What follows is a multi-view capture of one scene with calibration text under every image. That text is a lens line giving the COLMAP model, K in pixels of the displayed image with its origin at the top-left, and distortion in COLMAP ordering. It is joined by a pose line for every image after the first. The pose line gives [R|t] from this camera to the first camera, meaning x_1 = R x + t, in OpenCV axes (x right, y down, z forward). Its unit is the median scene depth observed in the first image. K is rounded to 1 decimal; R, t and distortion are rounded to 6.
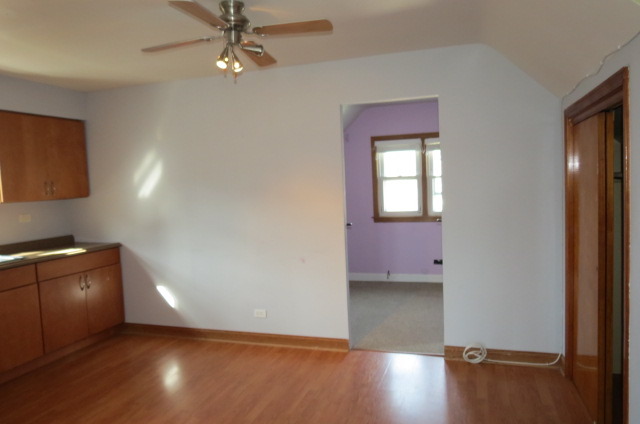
lens RADIAL K [[455.6, 0, 321.8], [0, 455.6, 210.9], [0, 0, 1]] dist [-0.040980, 0.028538]
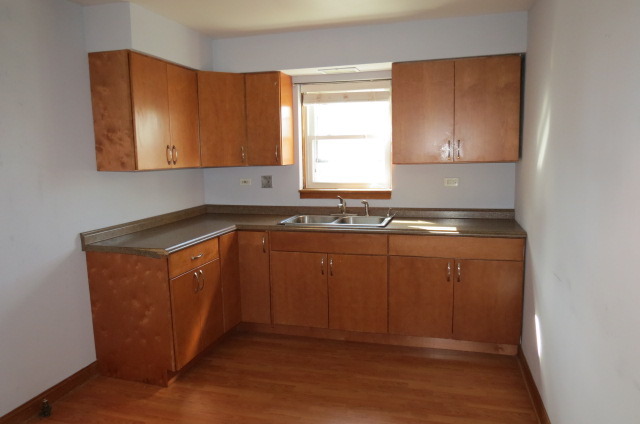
lens RADIAL K [[455.6, 0, 321.1], [0, 455.6, 215.3], [0, 0, 1]] dist [-0.040980, 0.028538]
pose [[0.063111, 0.171937, -0.983084, 0.427000], [-0.055583, 0.984125, 0.168551, -0.114804], [0.996457, 0.044005, 0.071666, 1.443249]]
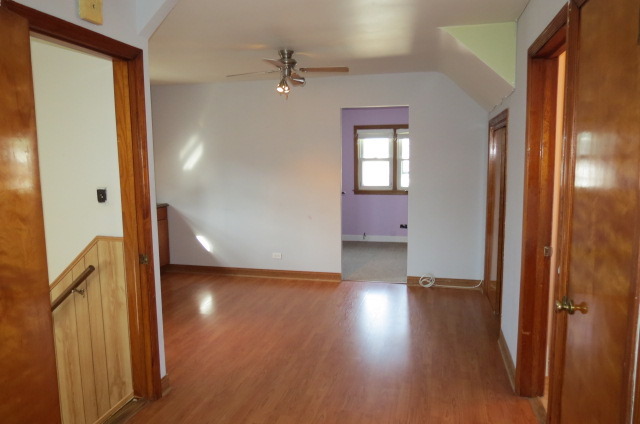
lens RADIAL K [[455.6, 0, 319.5], [0, 455.6, 211.4], [0, 0, 1]] dist [-0.040980, 0.028538]
pose [[0.997304, 0.021594, 0.070126, -0.101835], [-0.025170, 0.998406, 0.050507, 0.016284], [-0.068924, -0.052136, 0.996259, -0.368481]]
